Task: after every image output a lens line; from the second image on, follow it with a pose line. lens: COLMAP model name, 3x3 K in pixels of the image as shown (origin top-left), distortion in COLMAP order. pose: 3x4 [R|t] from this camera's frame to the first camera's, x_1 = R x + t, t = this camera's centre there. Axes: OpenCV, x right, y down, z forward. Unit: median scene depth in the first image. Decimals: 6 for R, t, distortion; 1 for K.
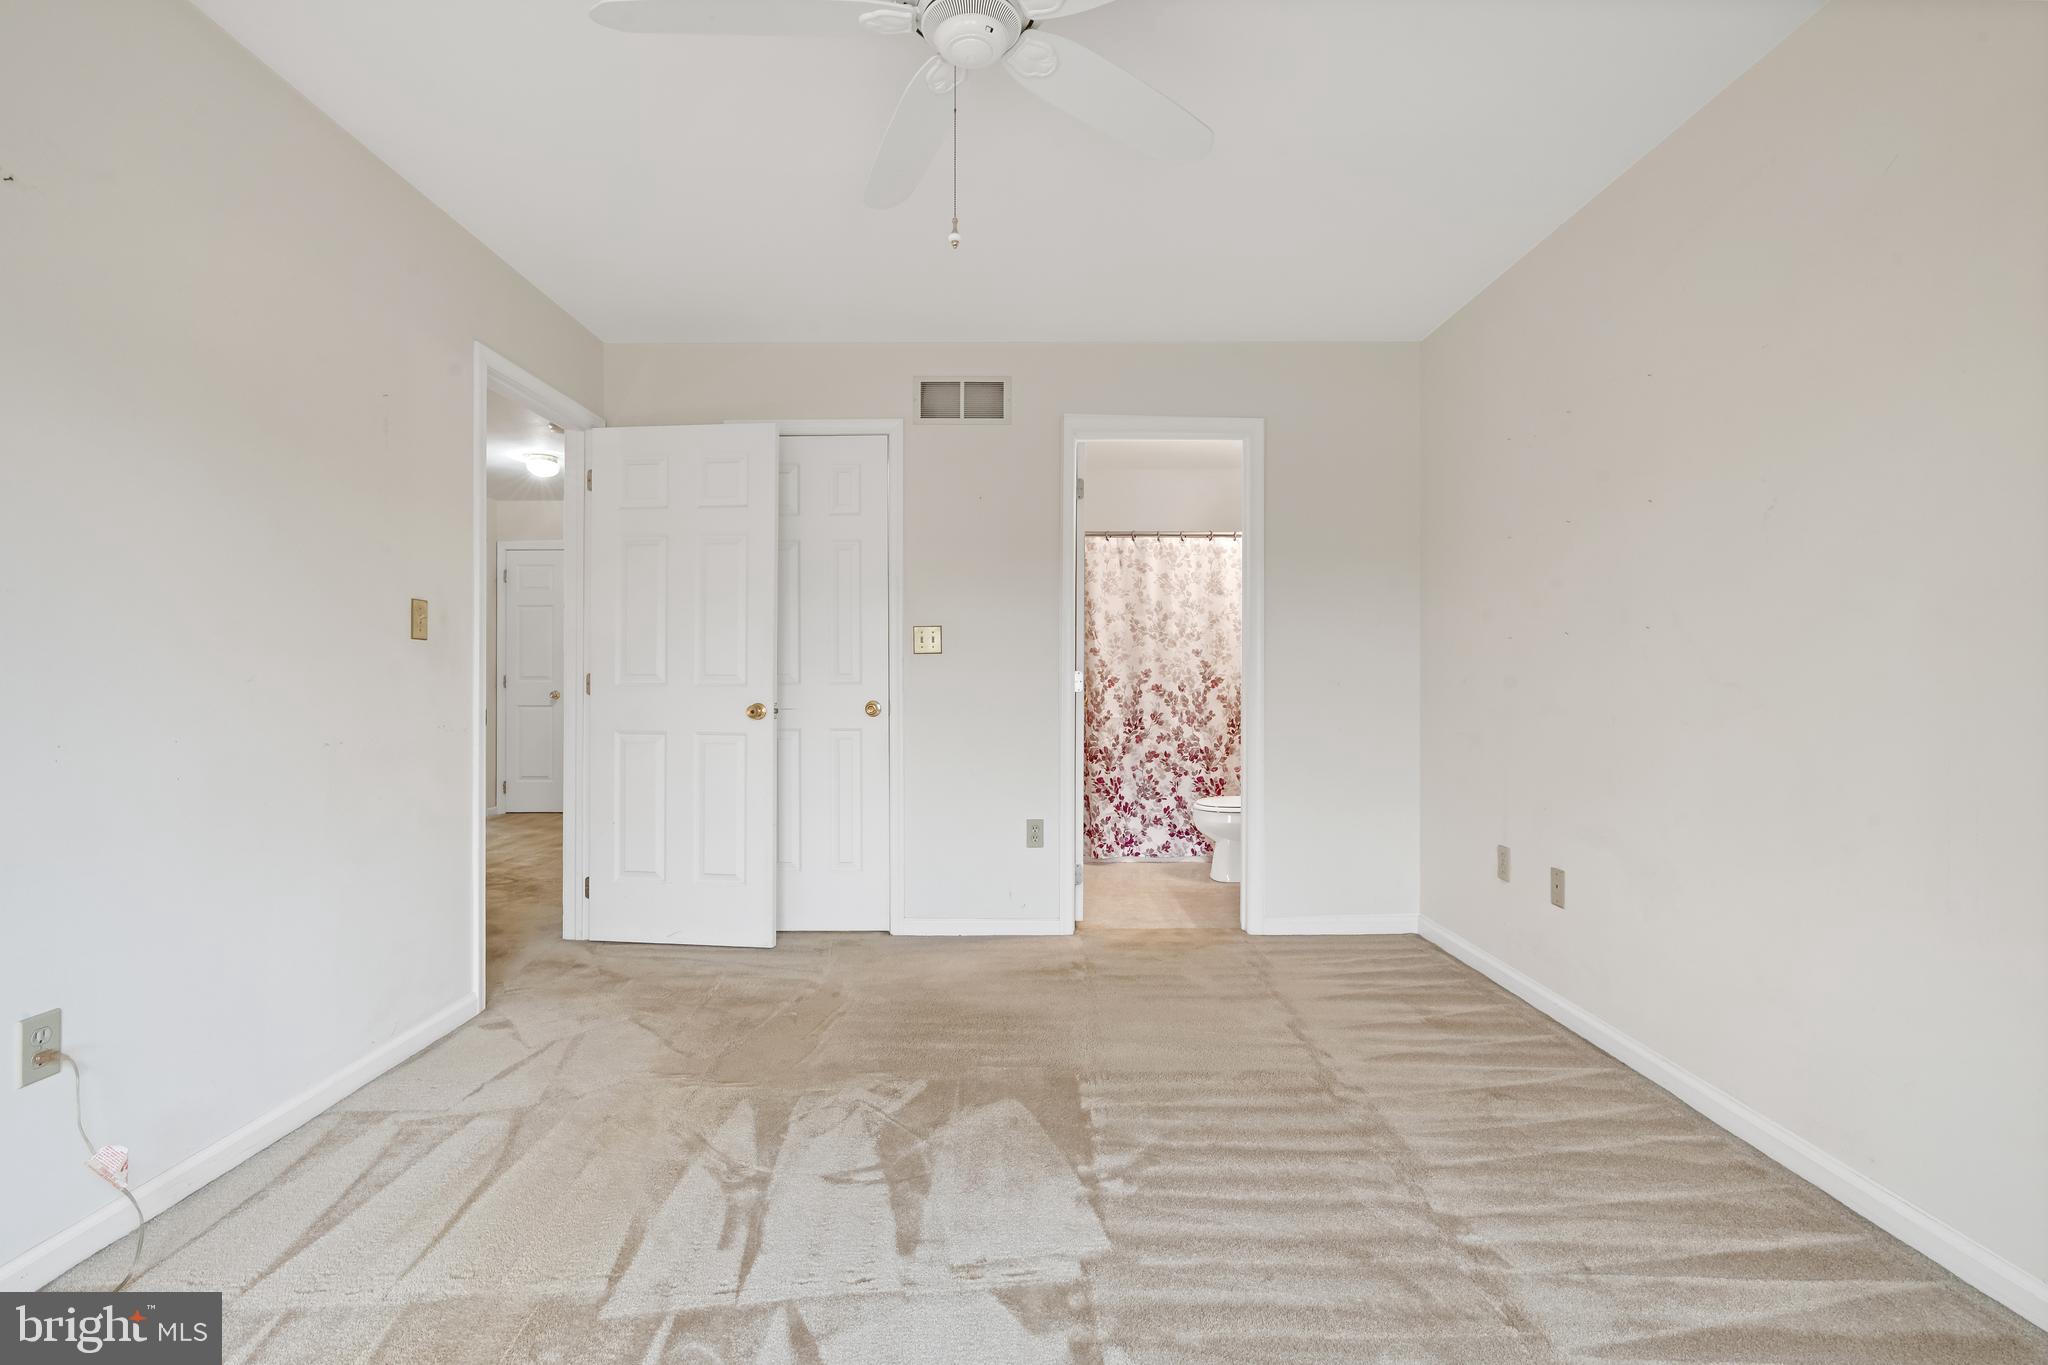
lens RADIAL K [[918.1, 0, 1023.3], [0, 918.1, 667.9], [0, 0, 1]] dist [-0.002218, 0.001246]
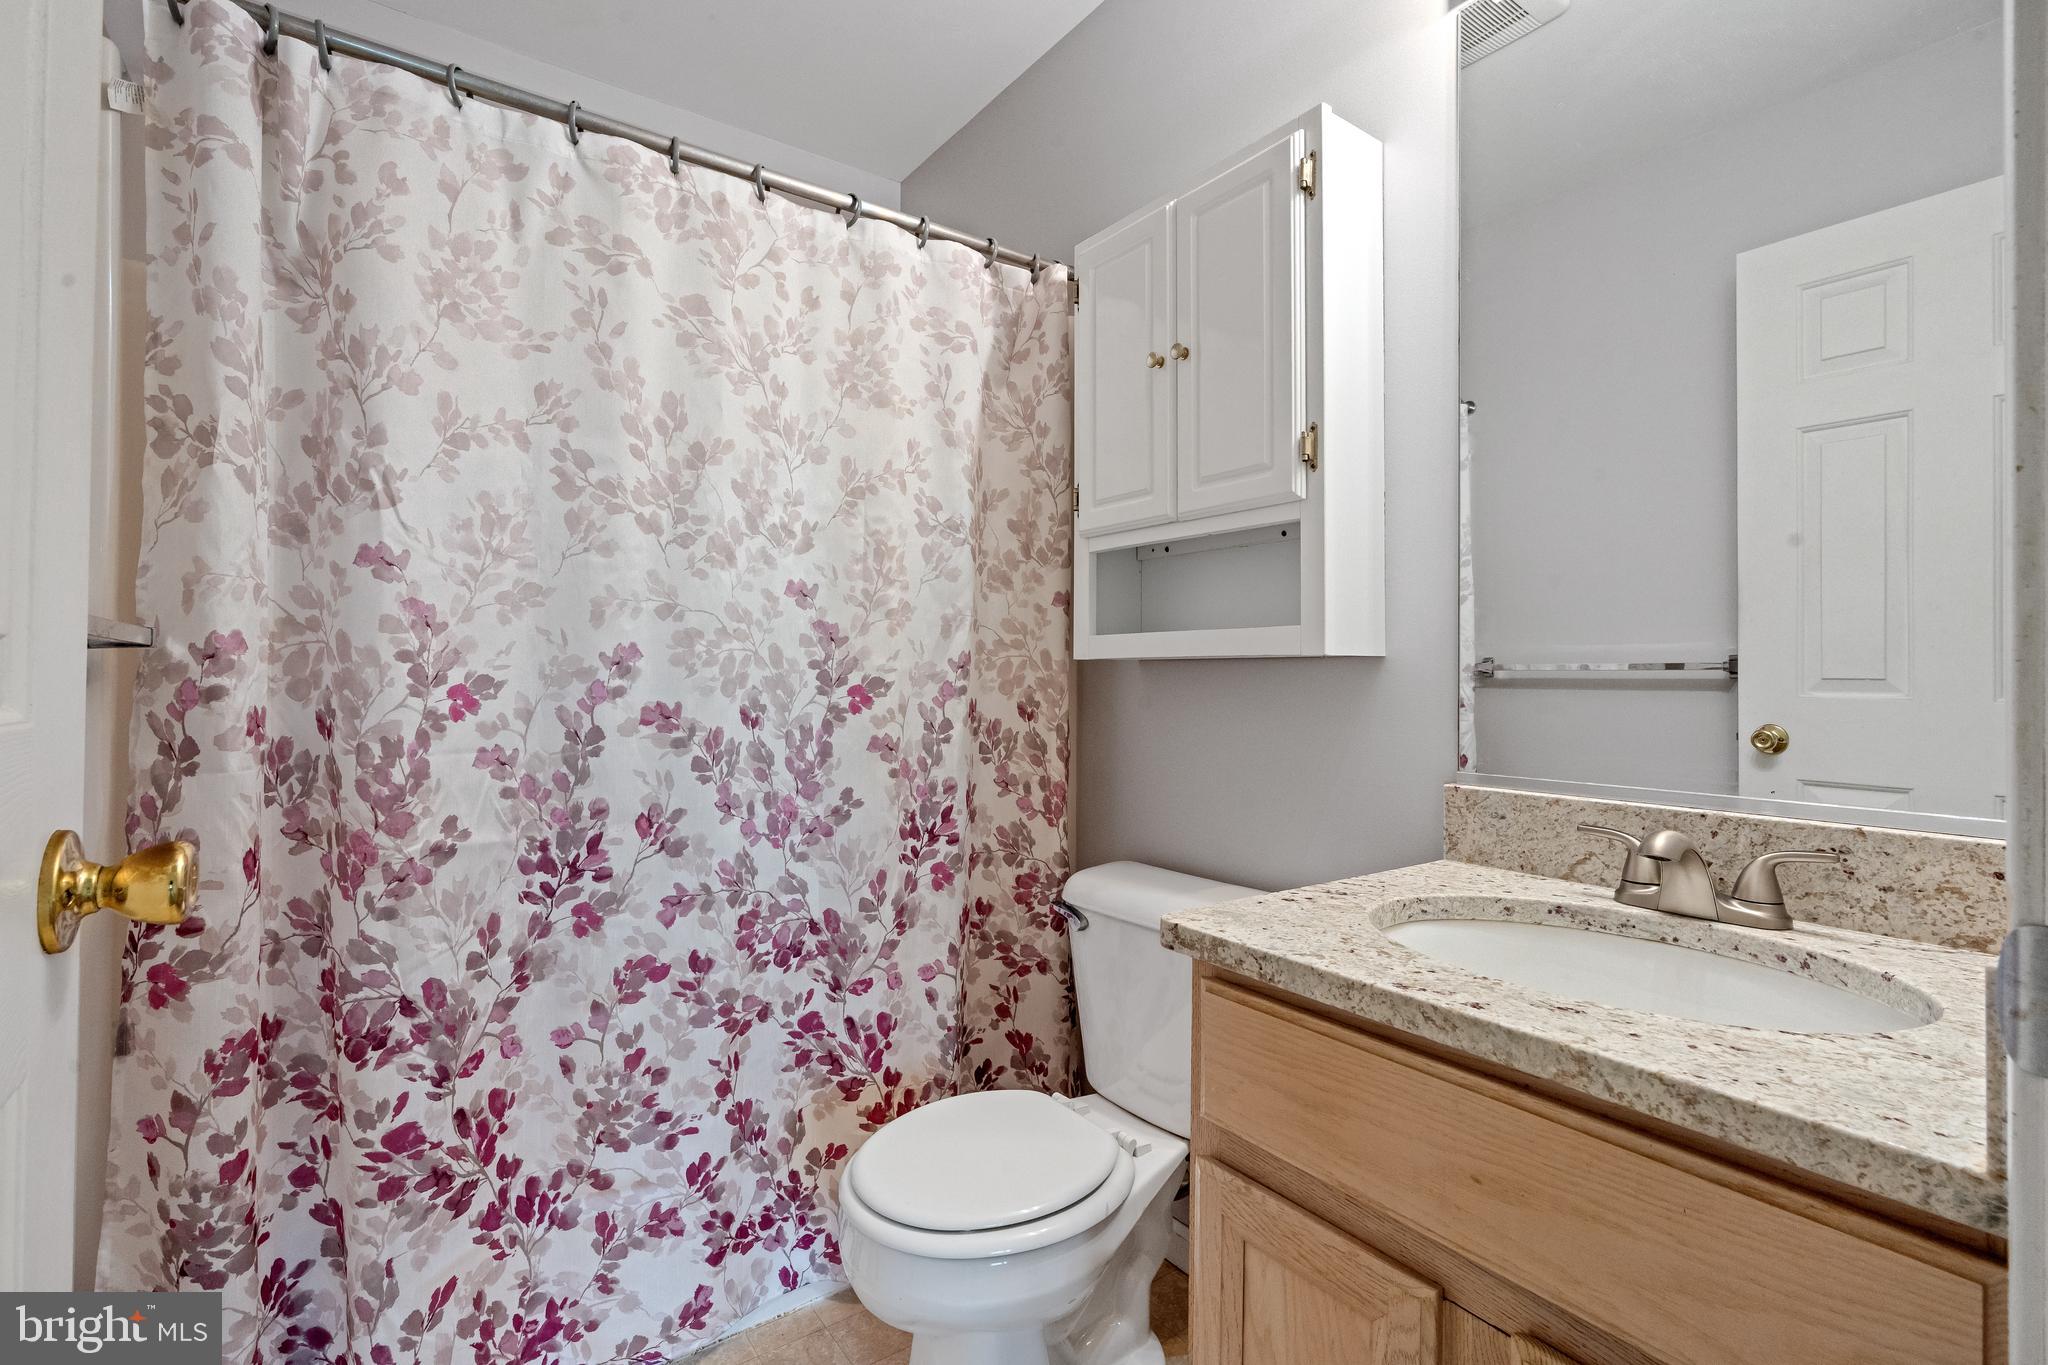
lens RADIAL K [[927.3, 0, 1016.2], [0, 927.3, 664.6], [0, 0, 1]] dist [-0.017740, 0.007519]
pose [[0.817097, 0.009987, 0.576414, 0.074869], [-0.010815, 0.999940, -0.001994, 0.006208], [-0.576399, -0.004604, 0.817155, 0.722594]]
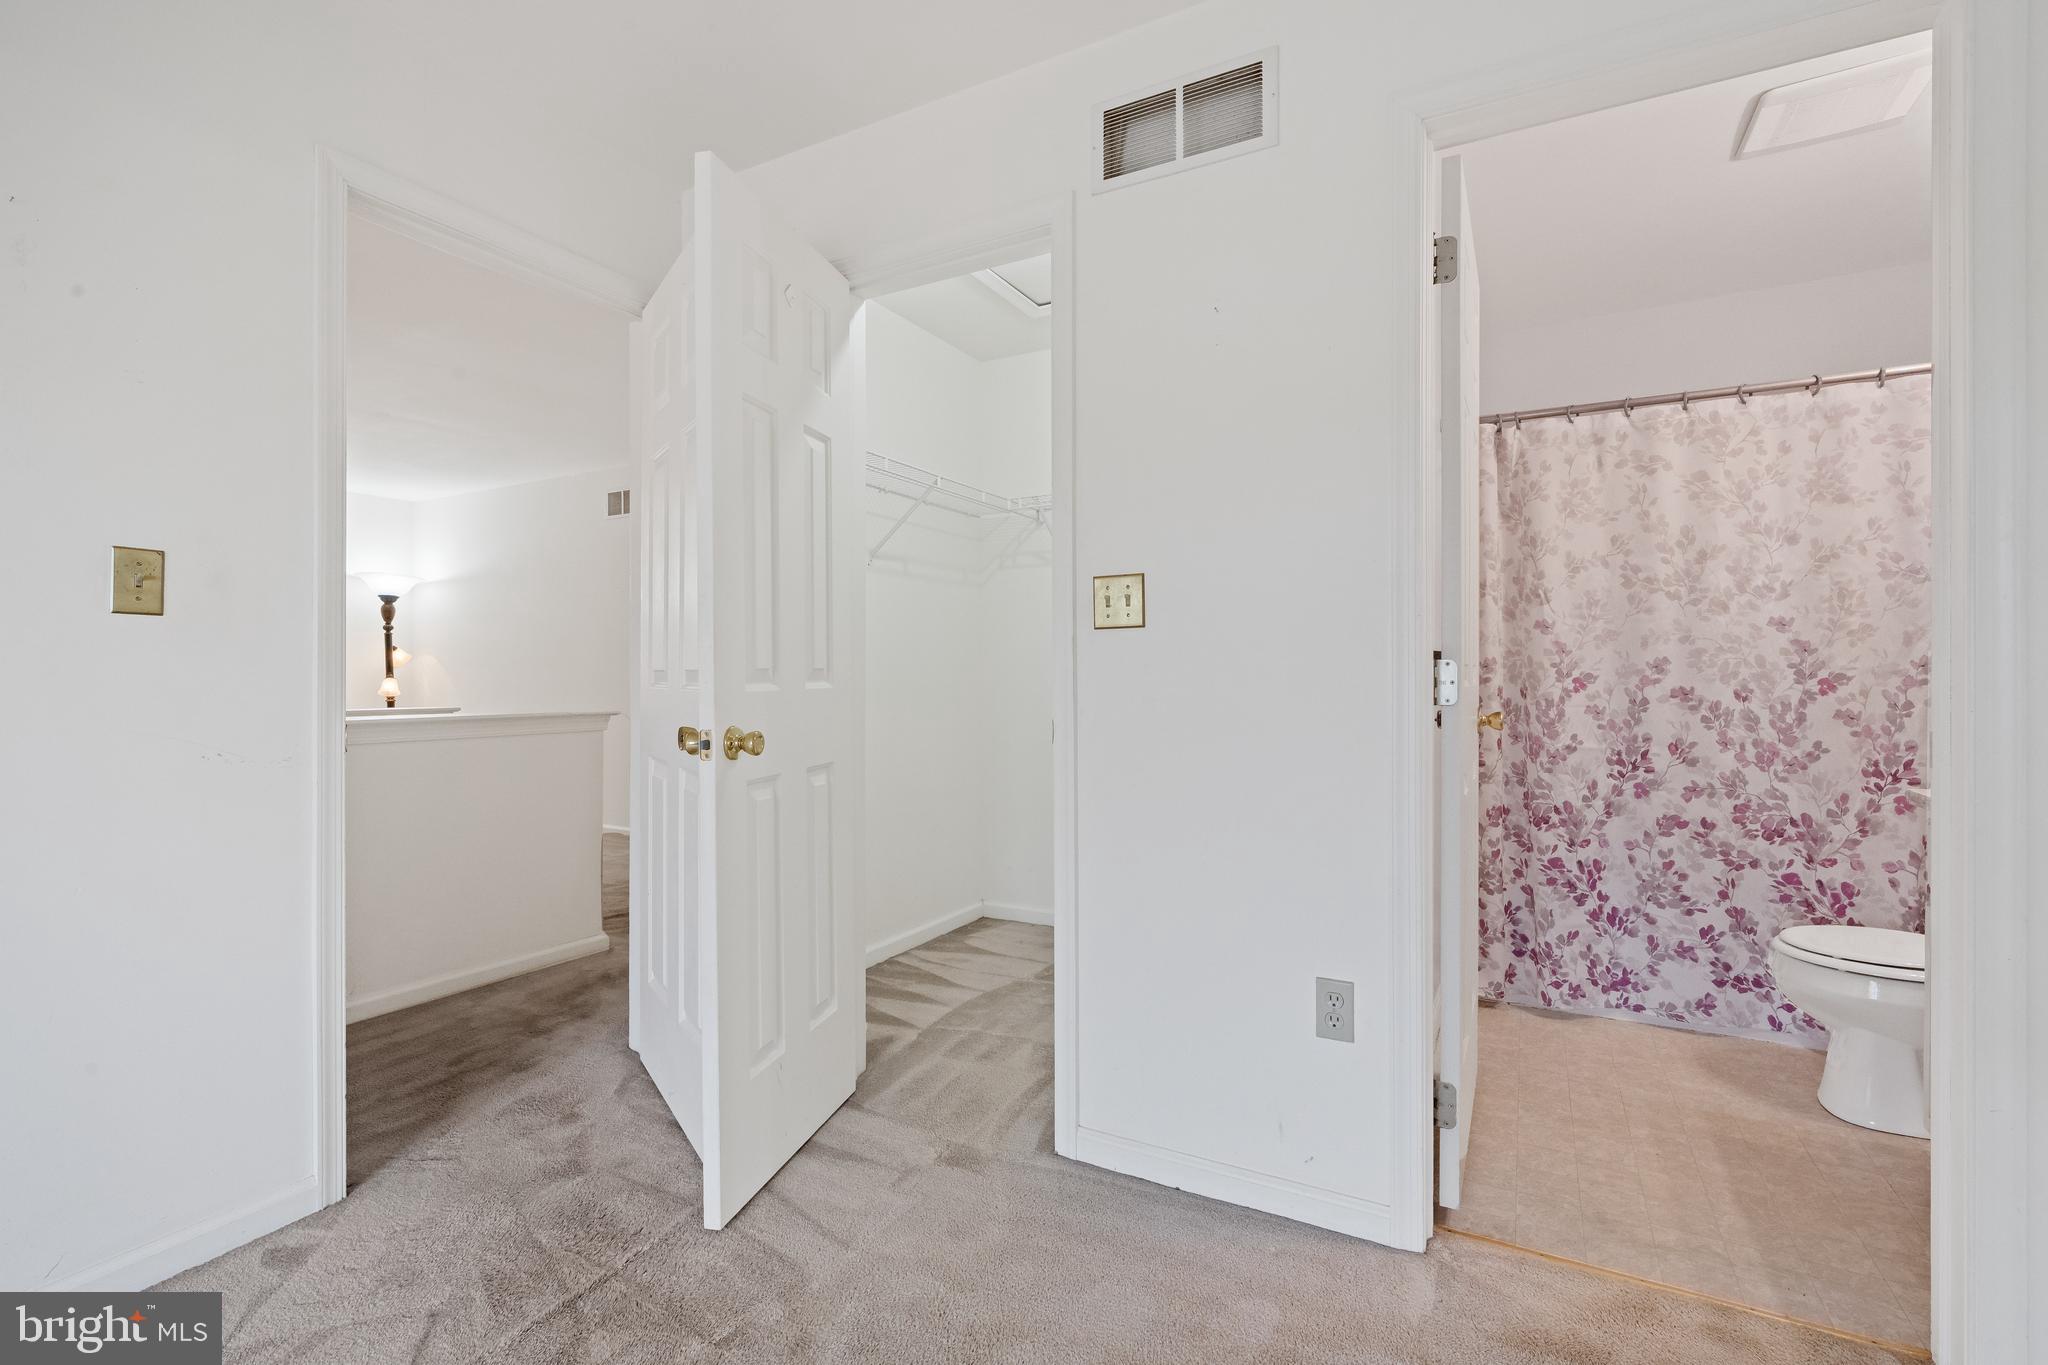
lens RADIAL K [[918.1, 0, 1023.3], [0, 918.1, 667.9], [0, 0, 1]] dist [-0.002218, 0.001246]
pose [[0.874151, -0.004778, -0.485630, 0.071730], [0.006366, 0.999978, 0.001620, 0.003961], [0.485612, -0.004508, 0.874163, 0.366881]]
